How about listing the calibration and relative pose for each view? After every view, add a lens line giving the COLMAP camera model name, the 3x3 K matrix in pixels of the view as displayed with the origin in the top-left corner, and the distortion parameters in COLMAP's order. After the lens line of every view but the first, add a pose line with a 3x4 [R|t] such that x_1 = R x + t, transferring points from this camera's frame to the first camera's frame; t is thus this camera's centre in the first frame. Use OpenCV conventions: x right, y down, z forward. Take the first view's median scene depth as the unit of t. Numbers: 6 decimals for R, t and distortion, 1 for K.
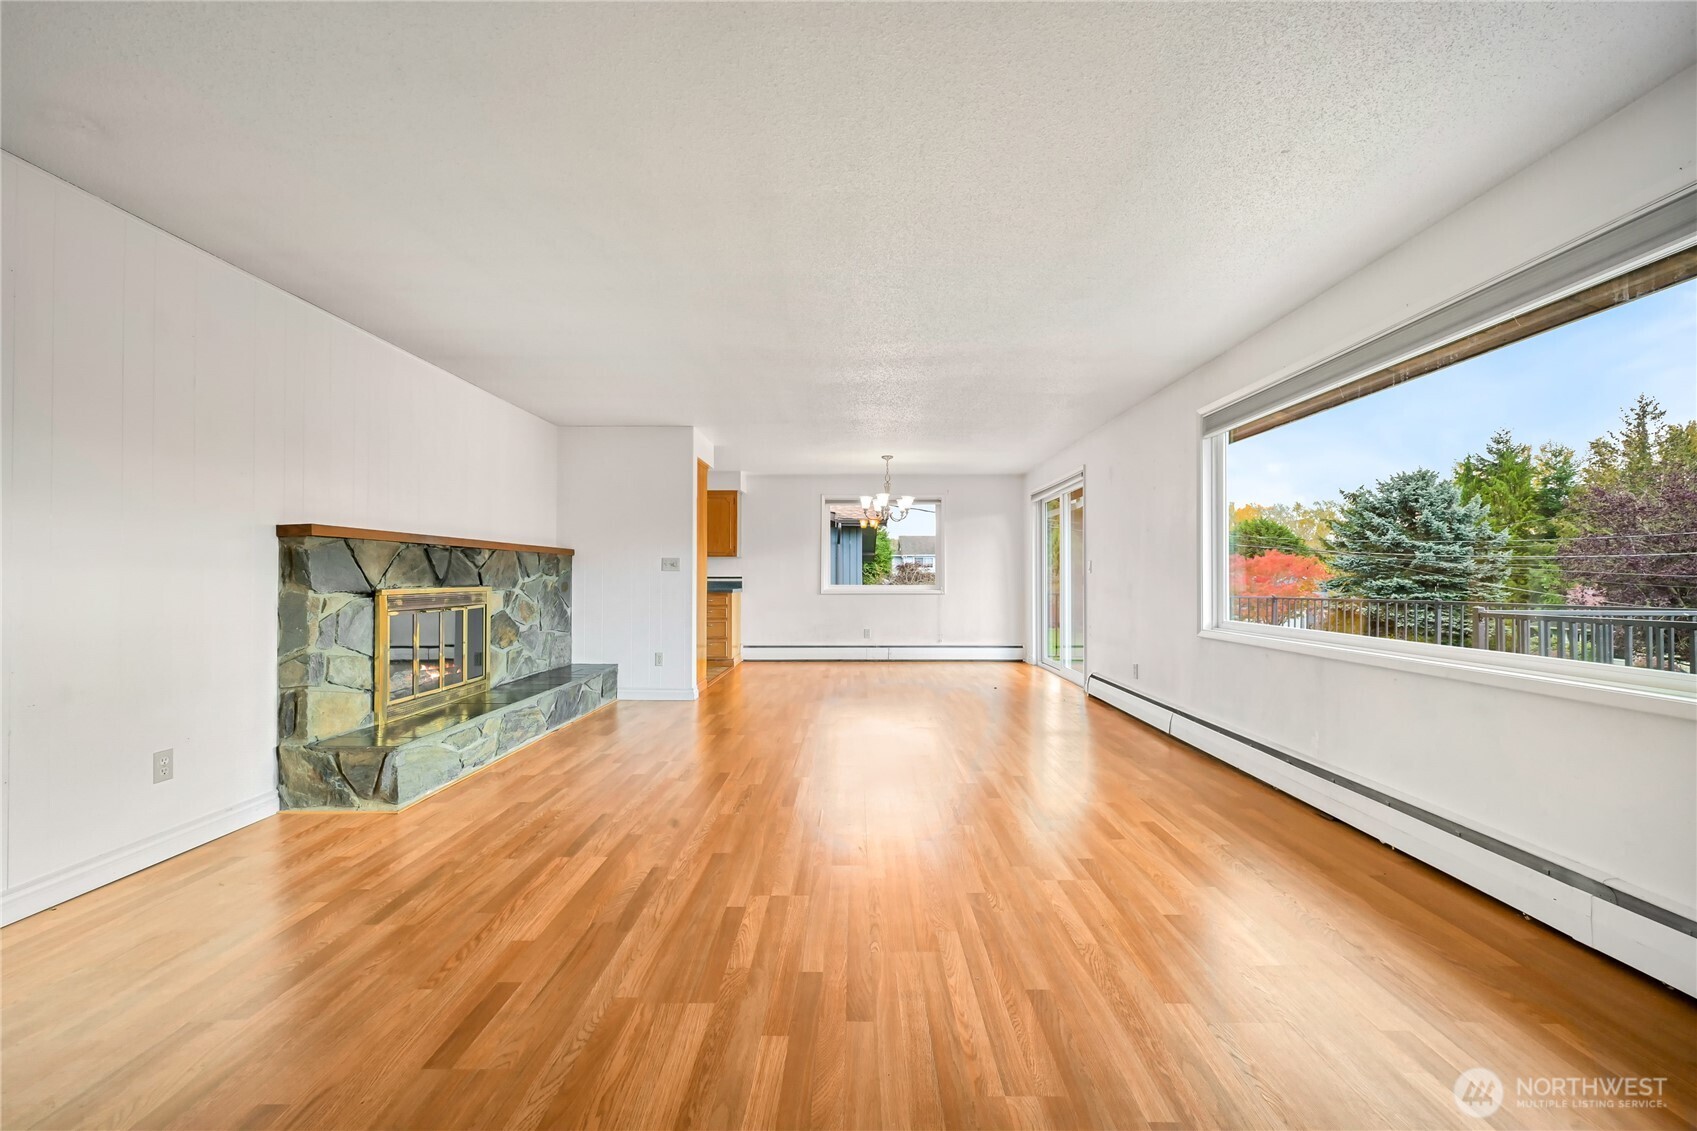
lens RADIAL K [[671.0, 0, 843.9], [0, 671.0, 568.2], [0, 0, 1]] dist [-0.000736, -0.000338]
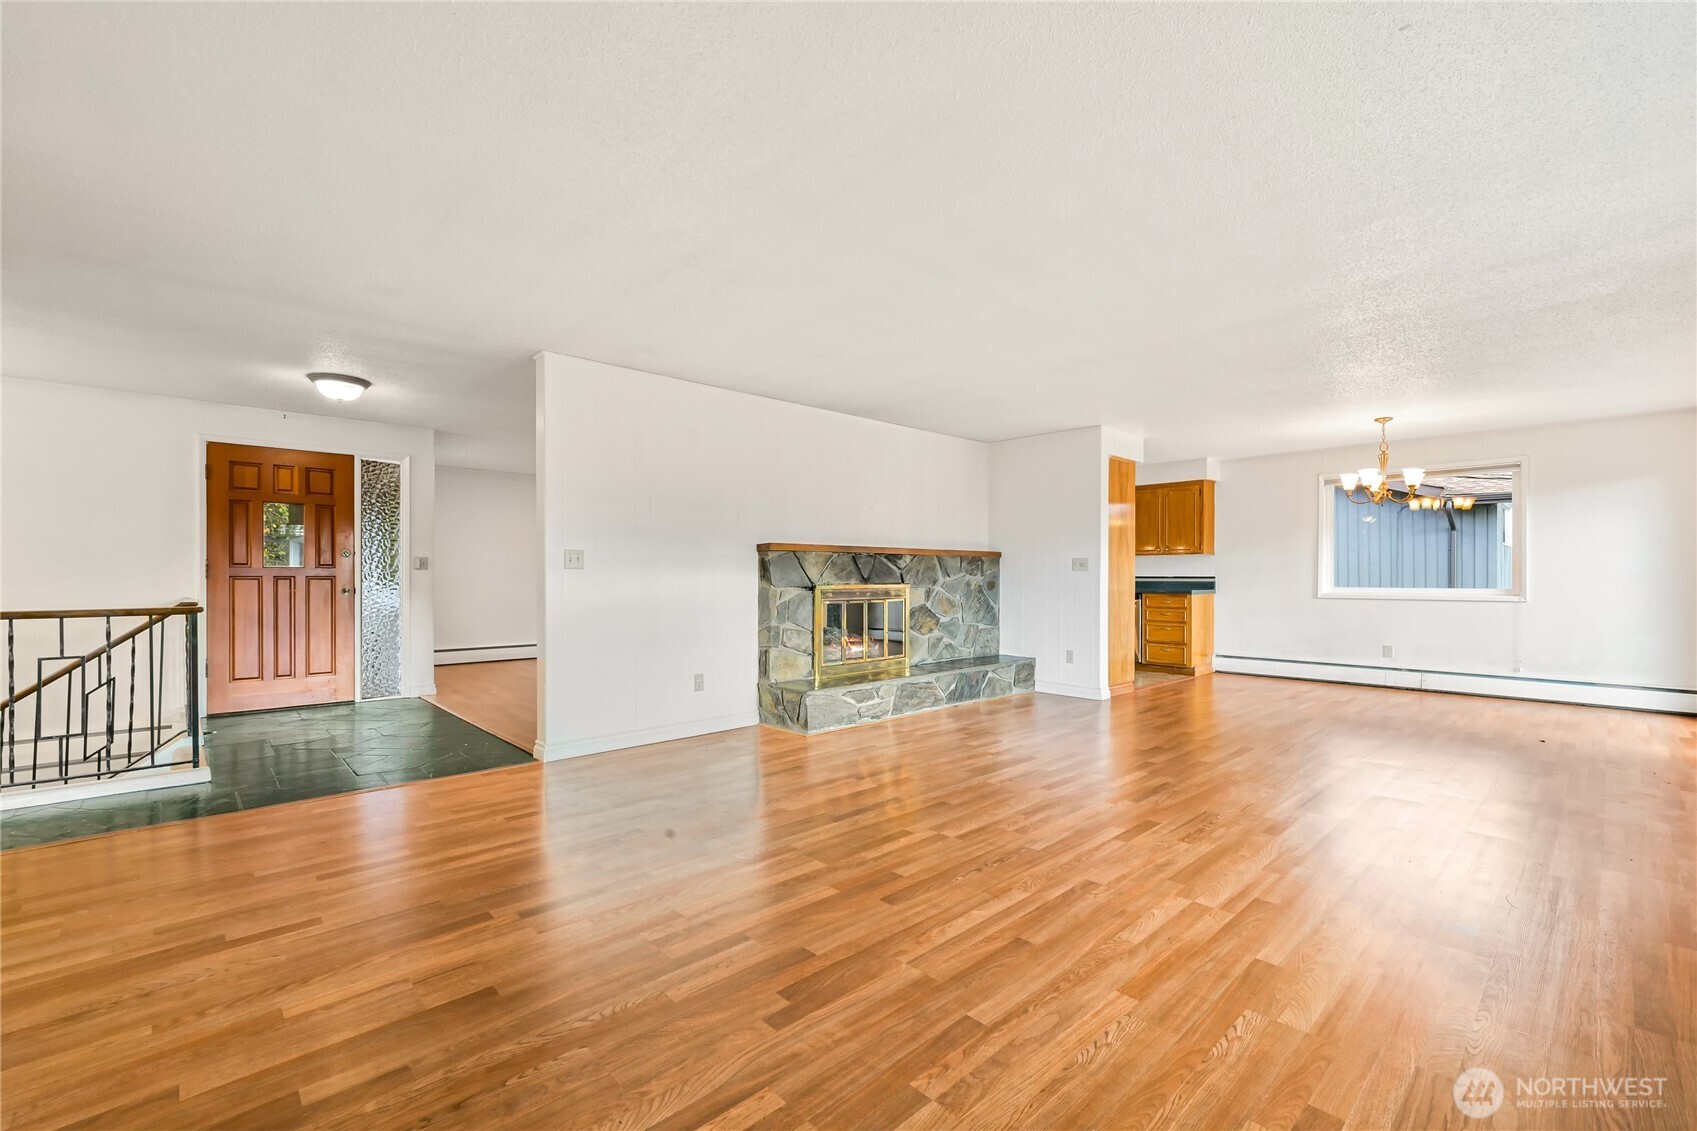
lens RADIAL K [[693.3, 0, 808.6], [0, 693.3, 577.3], [0, 0, 1]] dist [-0.001449, -0.000629]
pose [[0.679764, 0.001241, -0.733429, 0.390112], [0.009430, 0.999901, 0.010431, -0.001417], [0.733370, -0.014007, 0.679686, -0.026615]]
